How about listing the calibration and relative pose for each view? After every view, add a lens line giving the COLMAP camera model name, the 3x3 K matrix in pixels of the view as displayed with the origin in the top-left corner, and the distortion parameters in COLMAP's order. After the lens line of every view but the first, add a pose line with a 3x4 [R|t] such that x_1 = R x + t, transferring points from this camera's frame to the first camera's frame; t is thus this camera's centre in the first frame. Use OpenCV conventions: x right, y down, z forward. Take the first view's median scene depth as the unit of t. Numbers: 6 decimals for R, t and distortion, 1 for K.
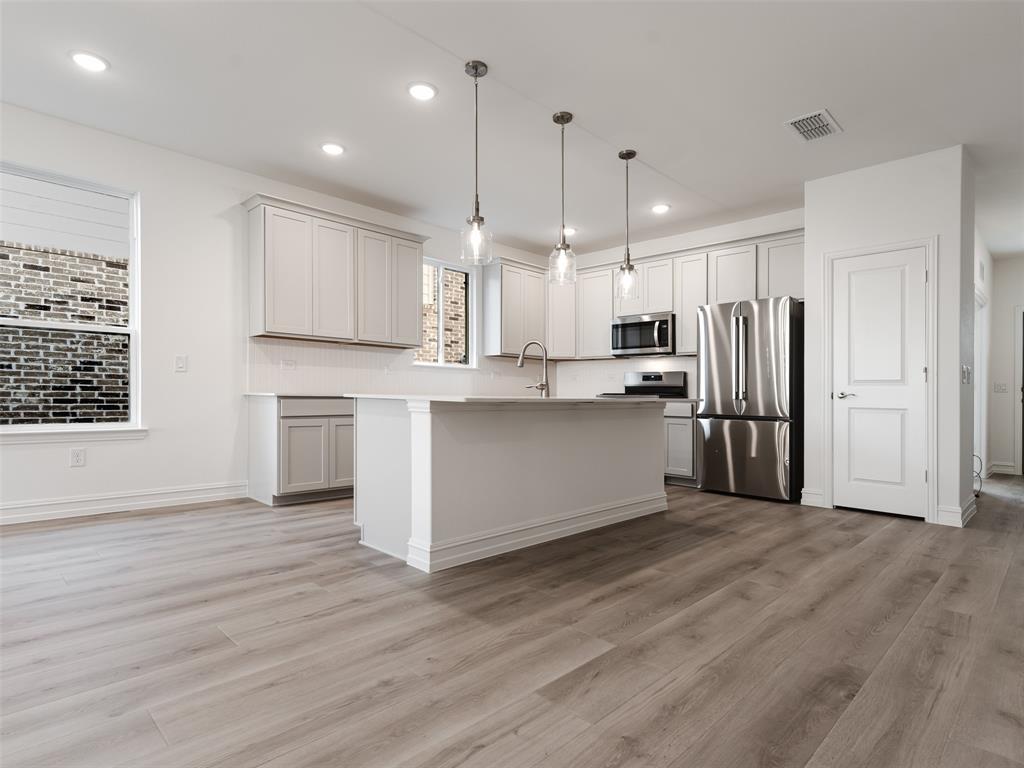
lens RADIAL K [[561.4, 0, 512.0], [0, 561.4, 384.0], [0, 0, 1]] dist [0.000397, -0.000242]
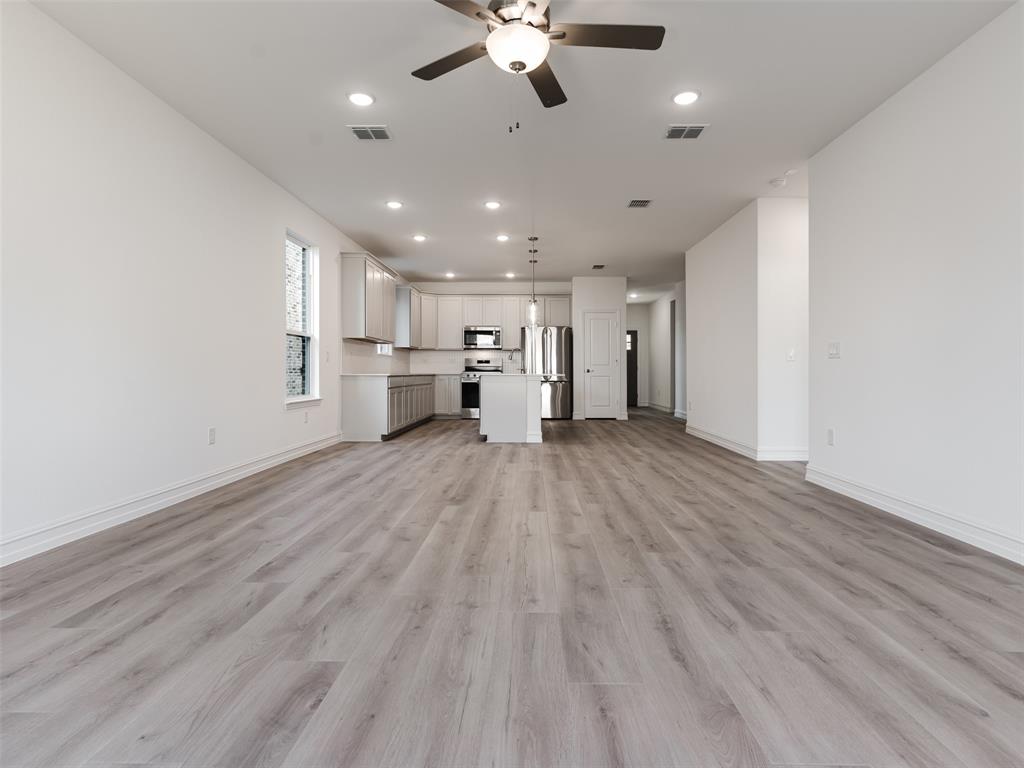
lens RADIAL K [[561.4, 0, 512.0], [0, 561.4, 384.0], [0, 0, 1]] dist [0.000397, -0.000242]
pose [[0.735680, -0.022271, 0.676963, -0.928842], [-0.006009, 0.999205, 0.039404, -0.012084], [-0.677303, -0.033057, 0.734961, -0.385103]]
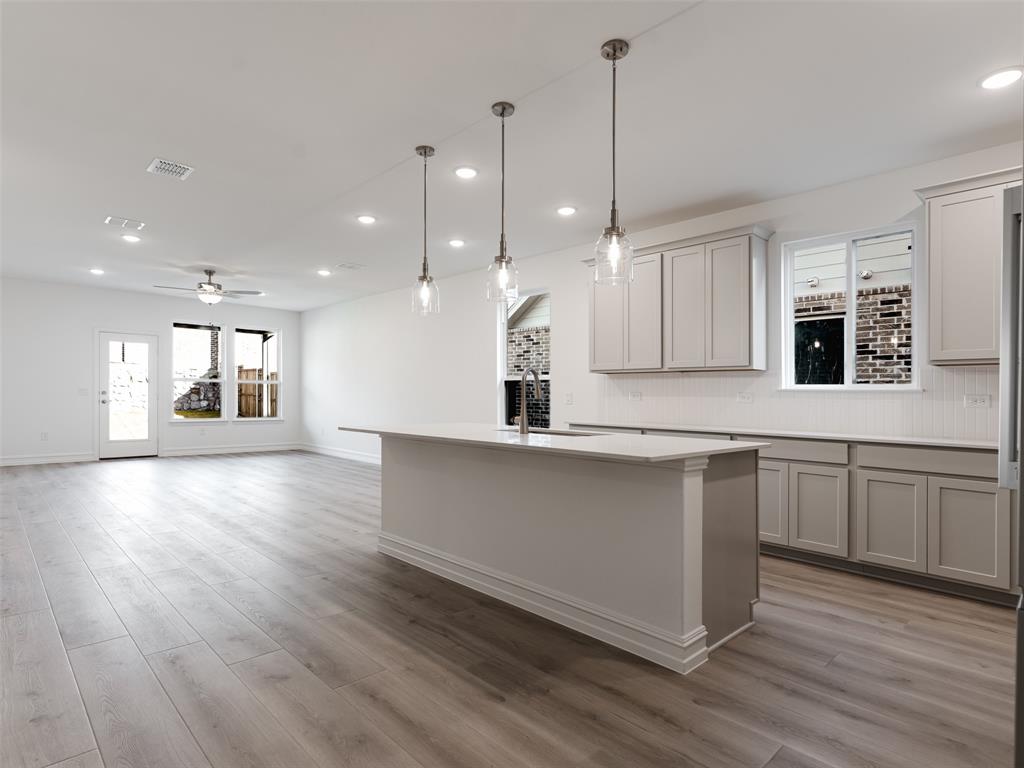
lens RADIAL K [[550.7, 0, 492.5], [0, 550.7, 401.4], [0, 0, 1]] dist [0.001256, 0.000202]
pose [[-0.042906, -0.004787, -0.999068, 0.568471], [0.007096, 0.999962, -0.005096, -0.016149], [0.999054, -0.007308, -0.042870, 0.616877]]
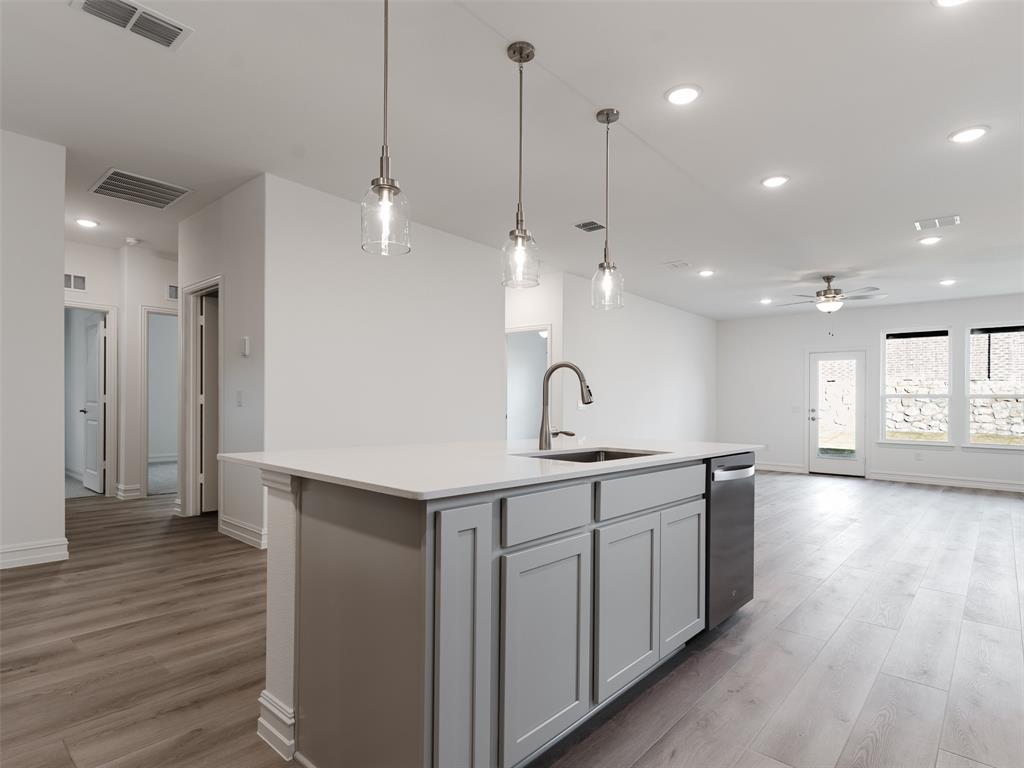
lens RADIAL K [[552.8, 0, 511.9], [0, 552.8, 417.9], [0, 0, 1]] dist [-0.006768, -0.001693]
pose [[-0.997744, -0.026113, -0.061843, 0.088537], [-0.026019, 0.999659, -0.002317, -0.007279], [0.061883, -0.000702, -0.998083, 1.026196]]
